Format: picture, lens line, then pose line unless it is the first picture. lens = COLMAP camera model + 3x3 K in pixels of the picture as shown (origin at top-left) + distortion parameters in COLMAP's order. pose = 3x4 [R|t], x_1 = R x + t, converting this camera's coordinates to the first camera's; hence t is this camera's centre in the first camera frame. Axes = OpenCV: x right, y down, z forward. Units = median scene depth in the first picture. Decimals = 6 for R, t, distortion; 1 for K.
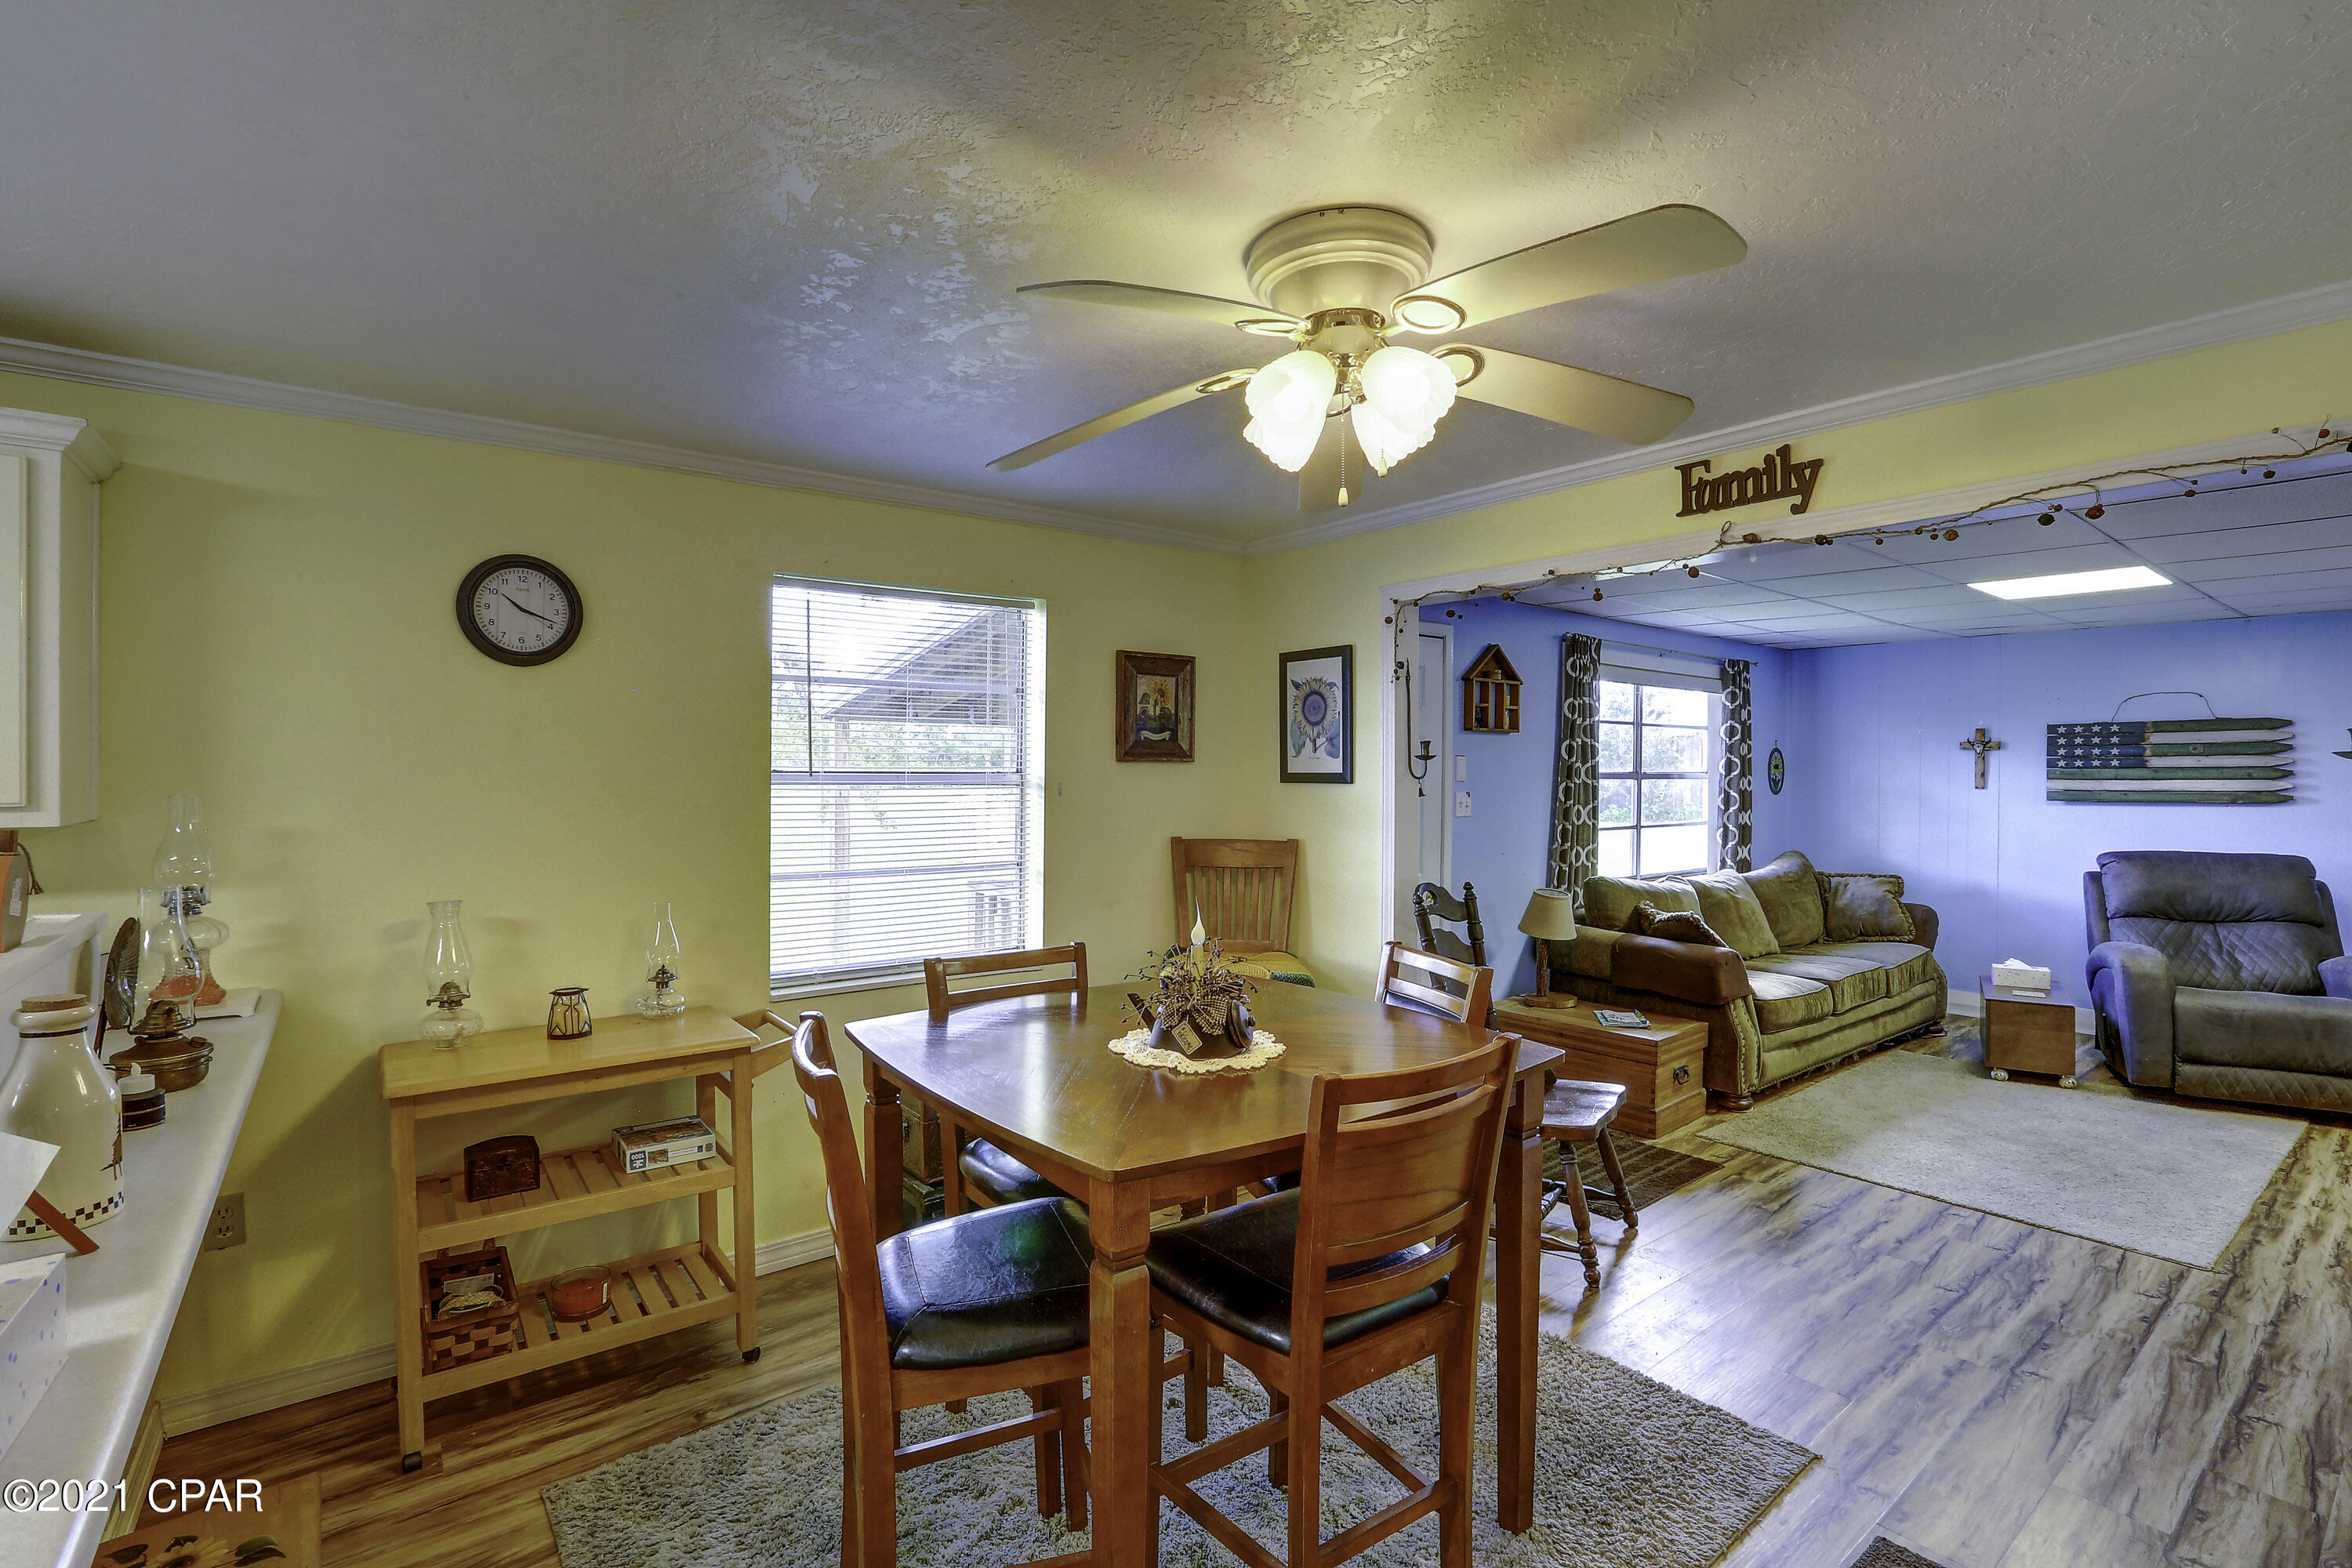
lens RADIAL K [[1075.5, 0, 1177.3], [0, 1075.5, 785.6], [0, 0, 1]] dist [-0.036510, 0.006552]
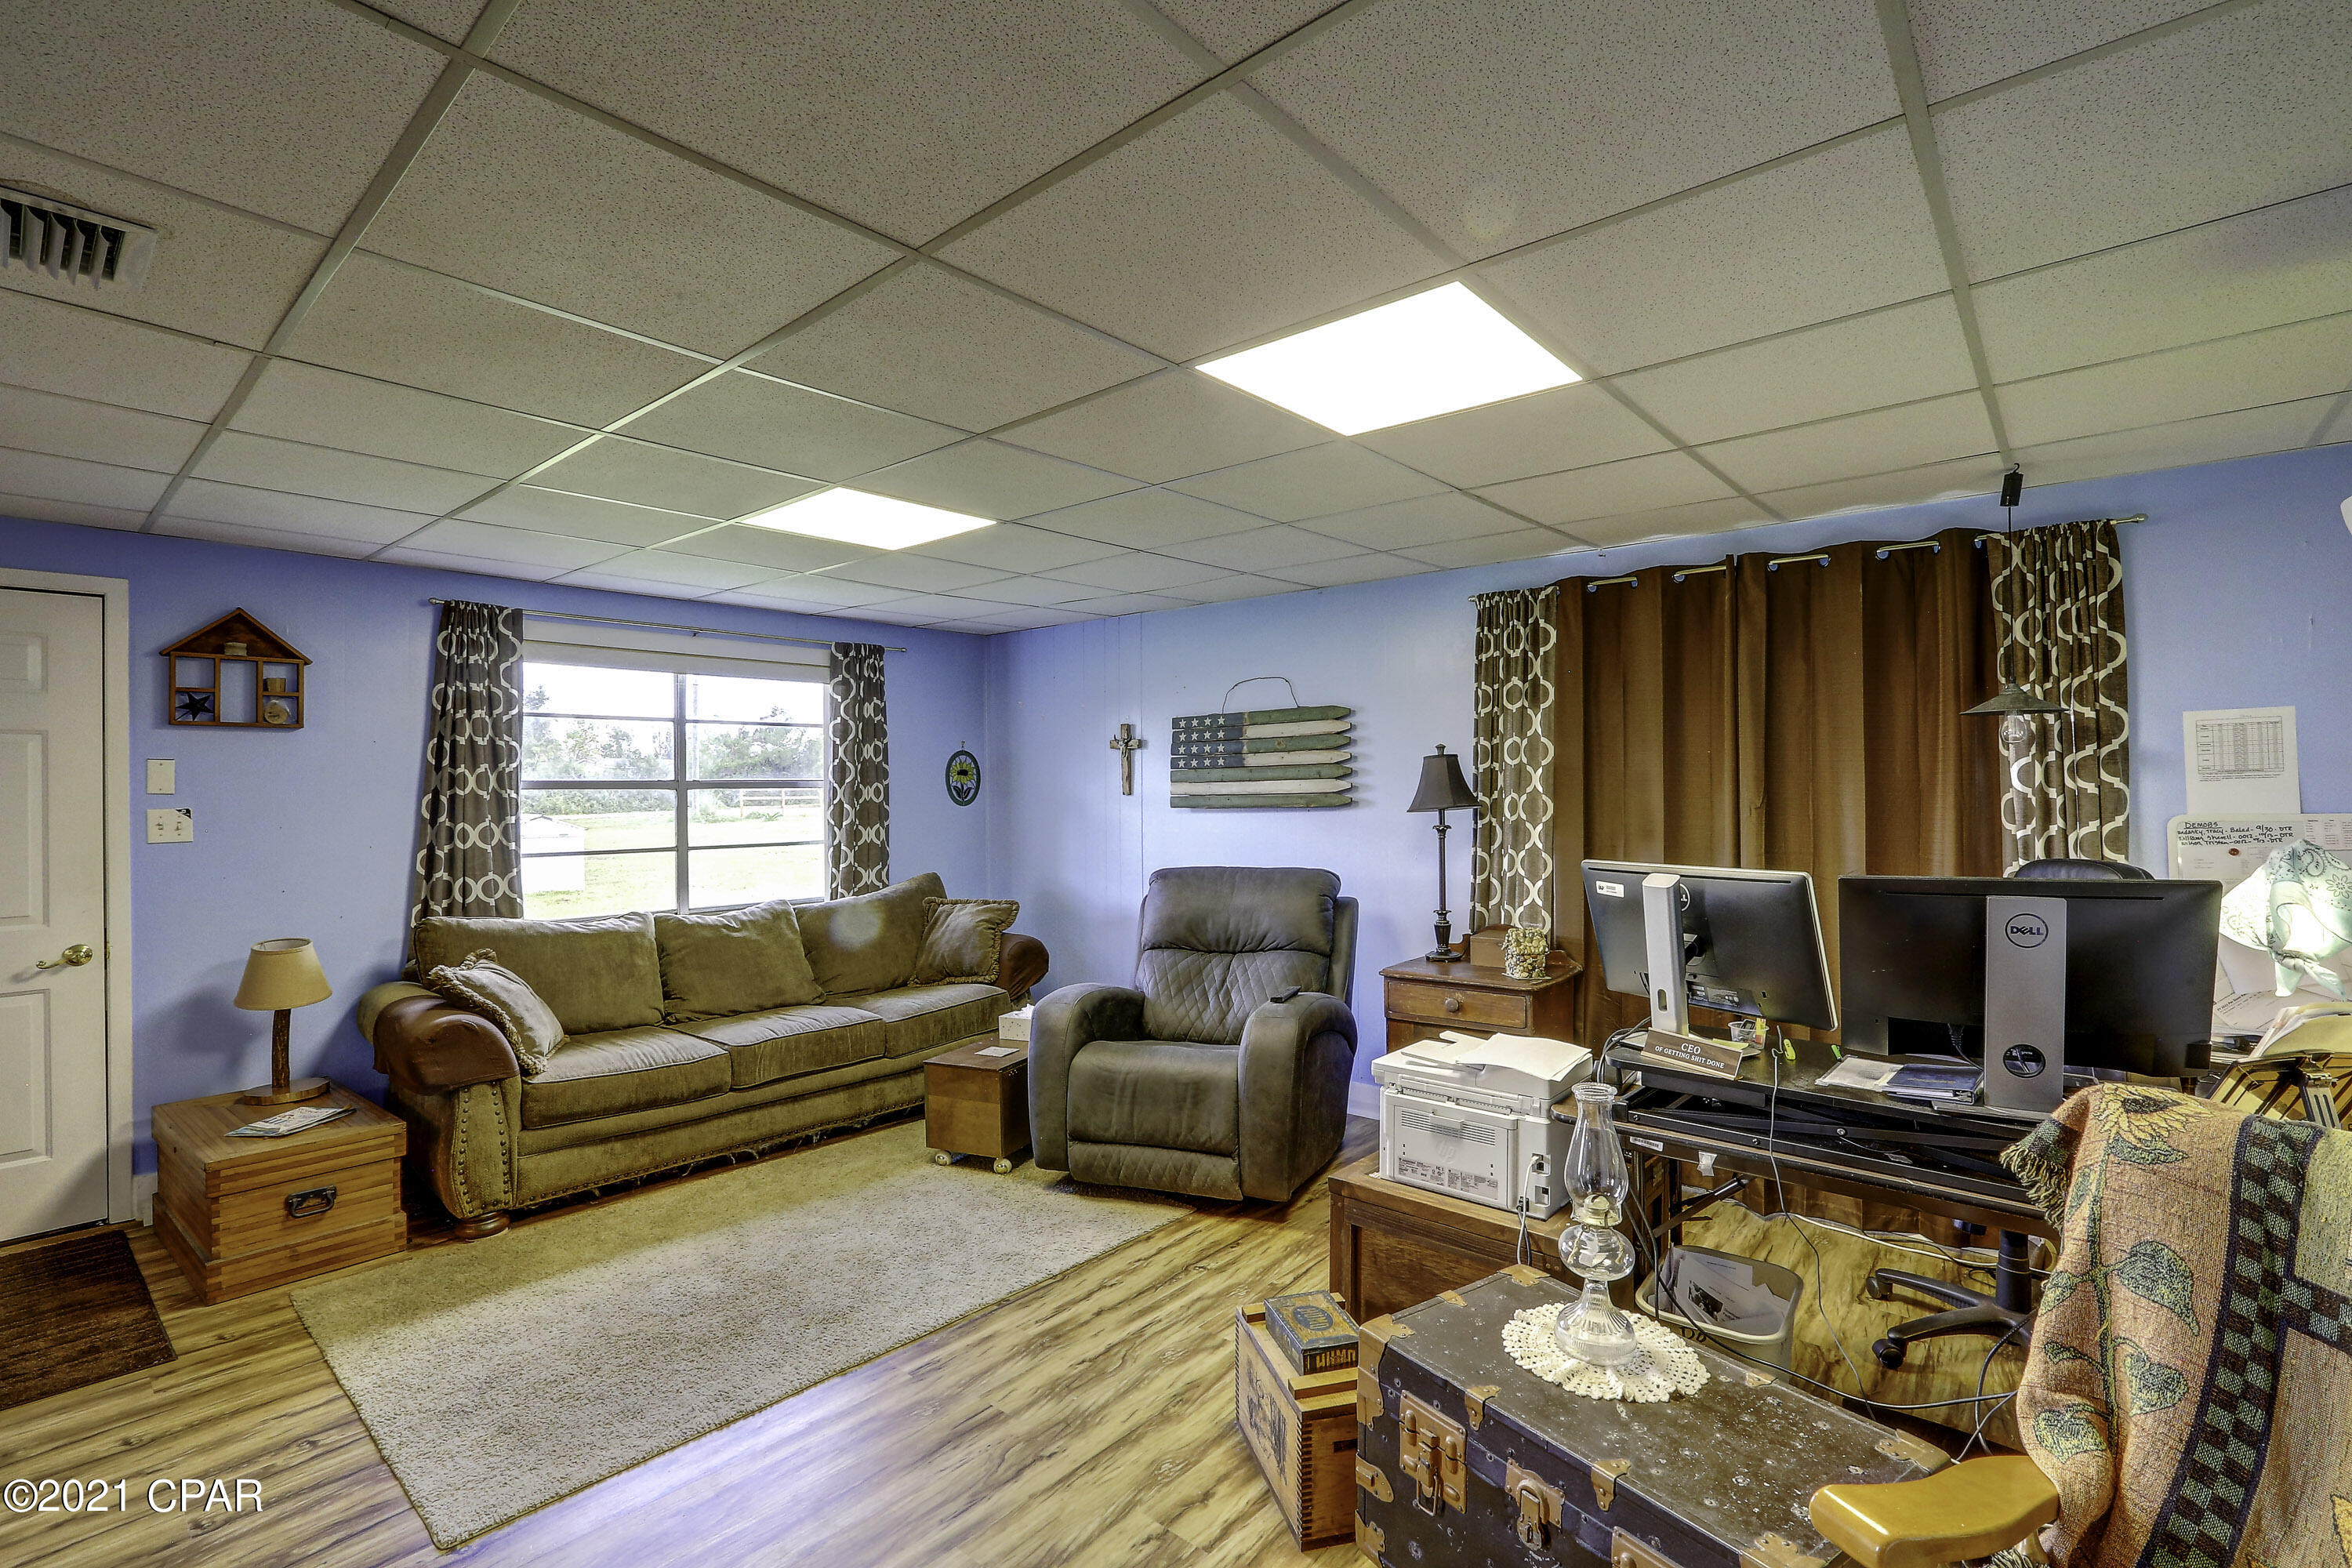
lens RADIAL K [[1075.5, 0, 1184.1], [0, 1075.5, 784.5], [0, 0, 1]] dist [-0.036510, 0.006552]
pose [[0.980664, -0.012704, 0.195287, 0.738005], [0.015995, 0.999755, -0.015280, 0.010106], [-0.195045, 0.018108, 0.980627, 0.160017]]
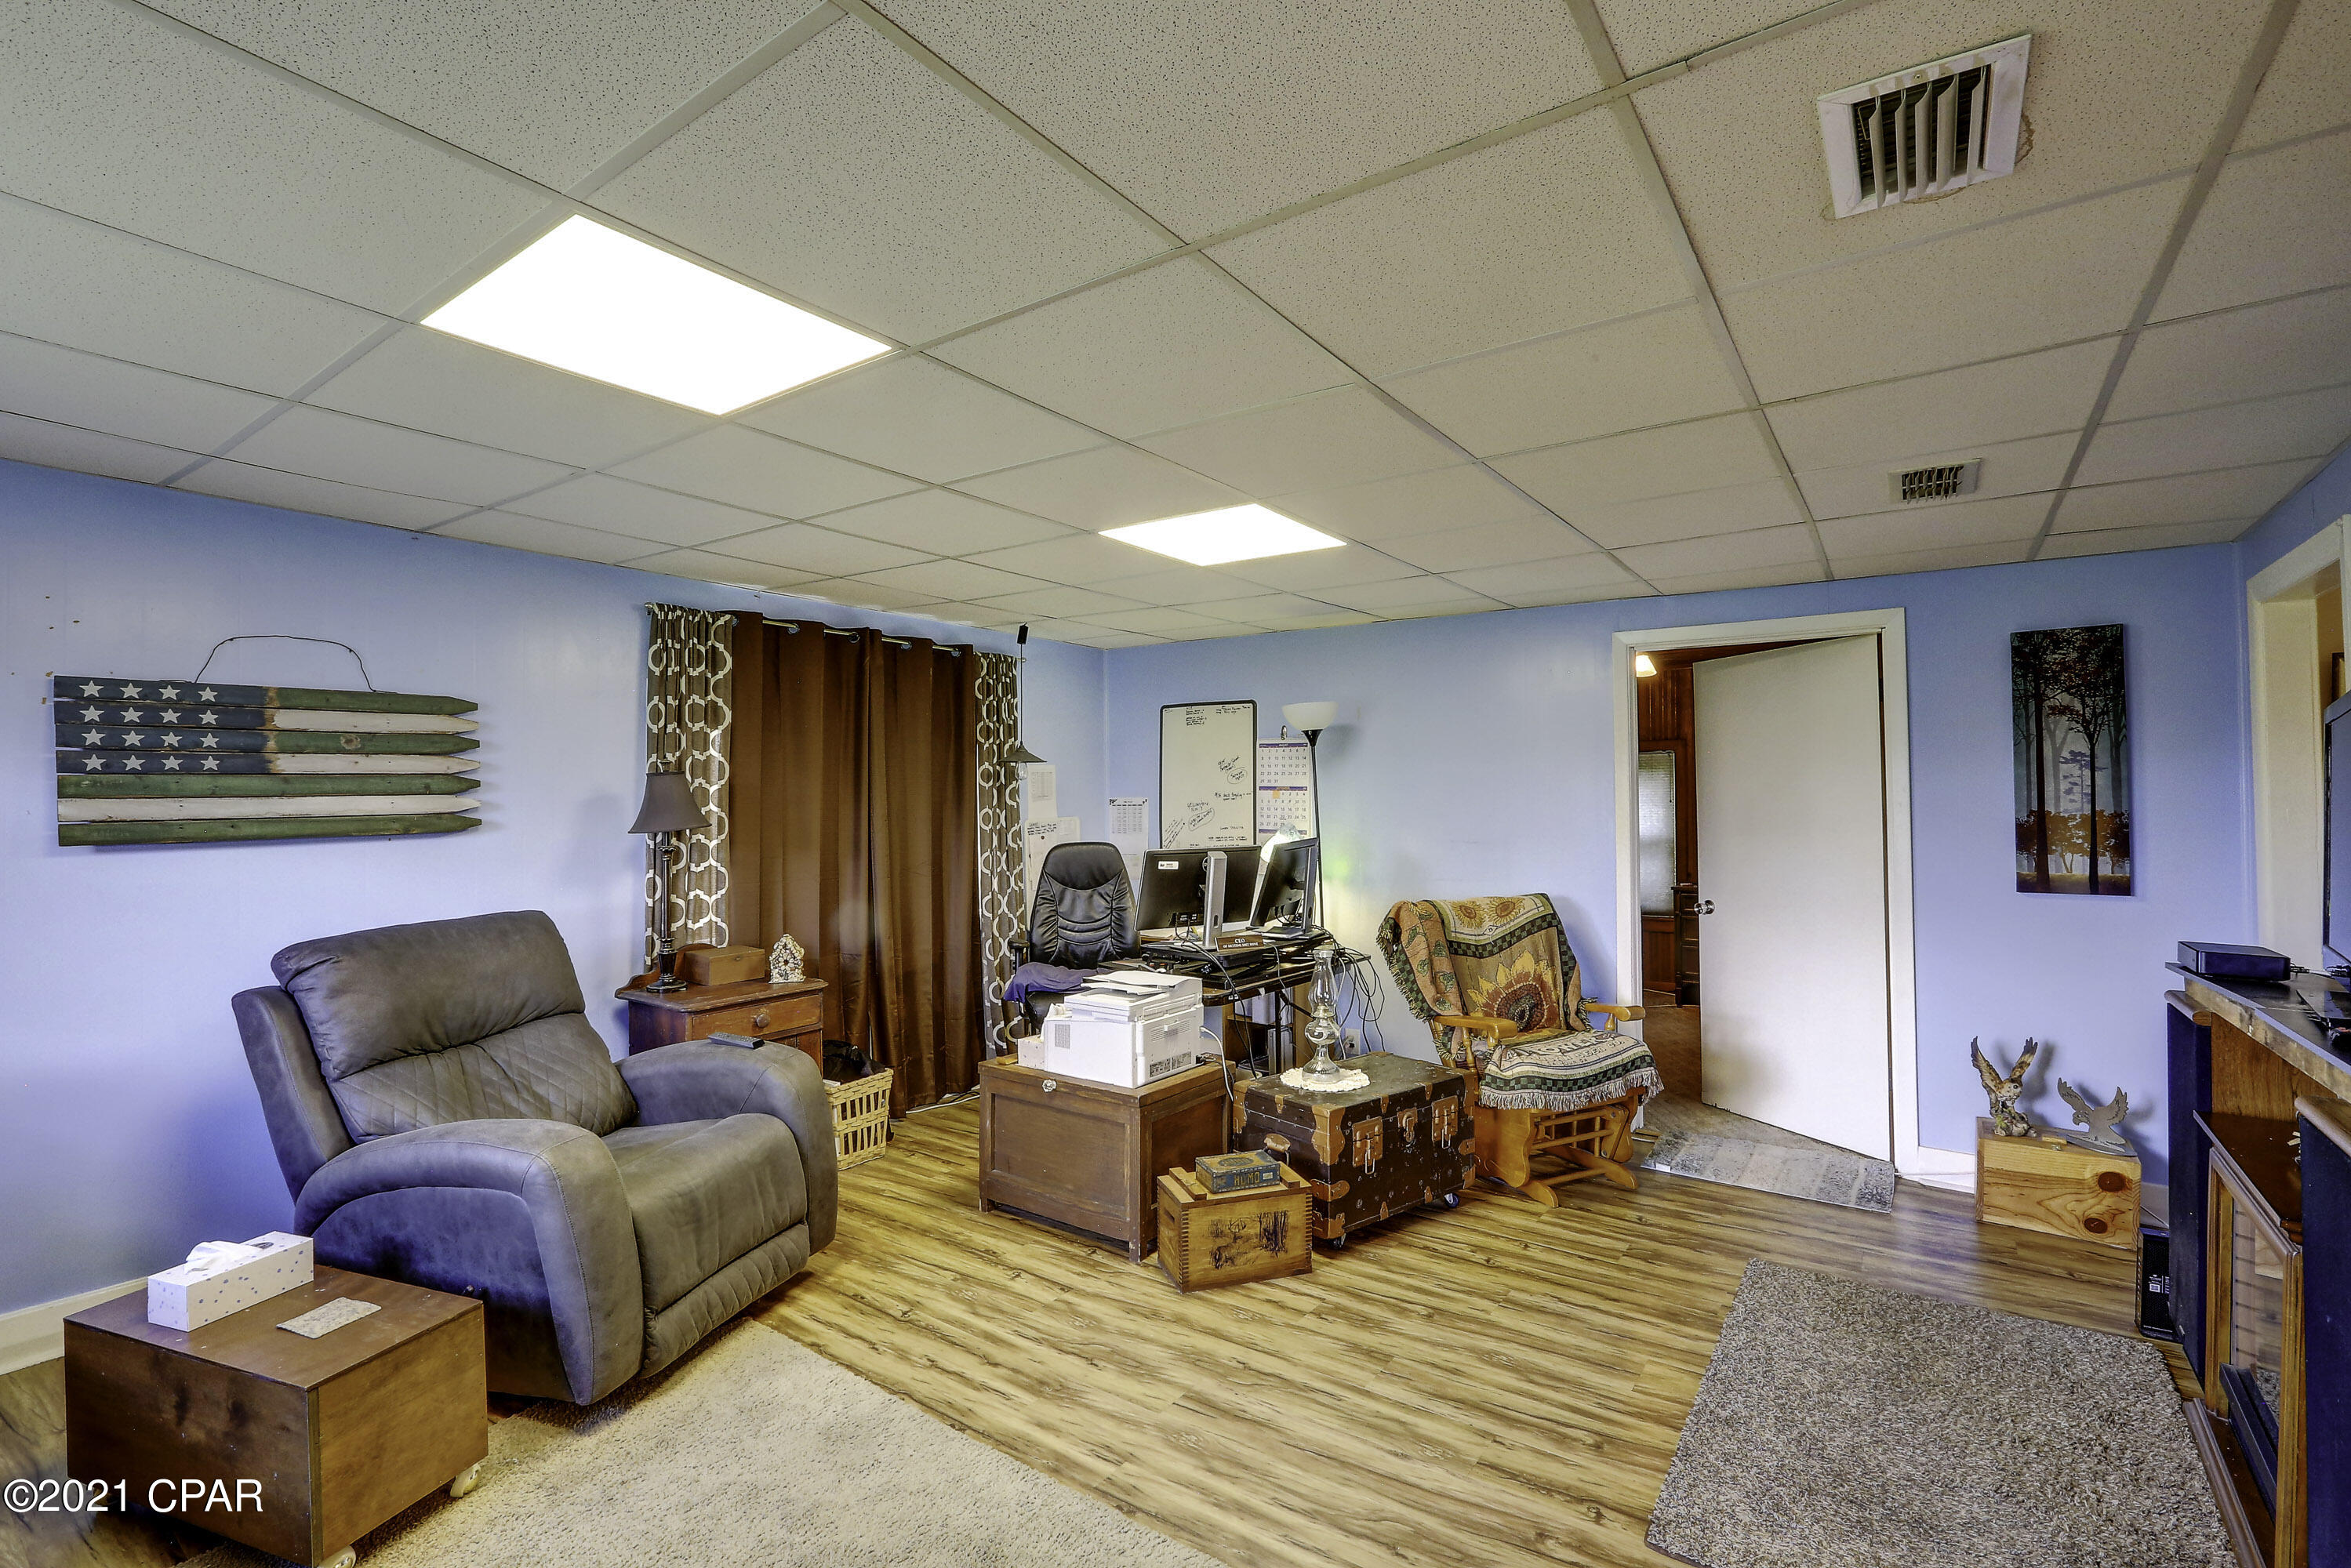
lens RADIAL K [[1074.9, 0, 1163.0], [0, 1074.9, 776.7], [0, 0, 1]] dist [-0.036510, 0.006552]
pose [[-0.272737, 0.014415, 0.961981, 0.302093], [0.018003, 0.999789, -0.009878, -0.002459], [-0.961920, 0.014624, -0.272939, 0.739865]]
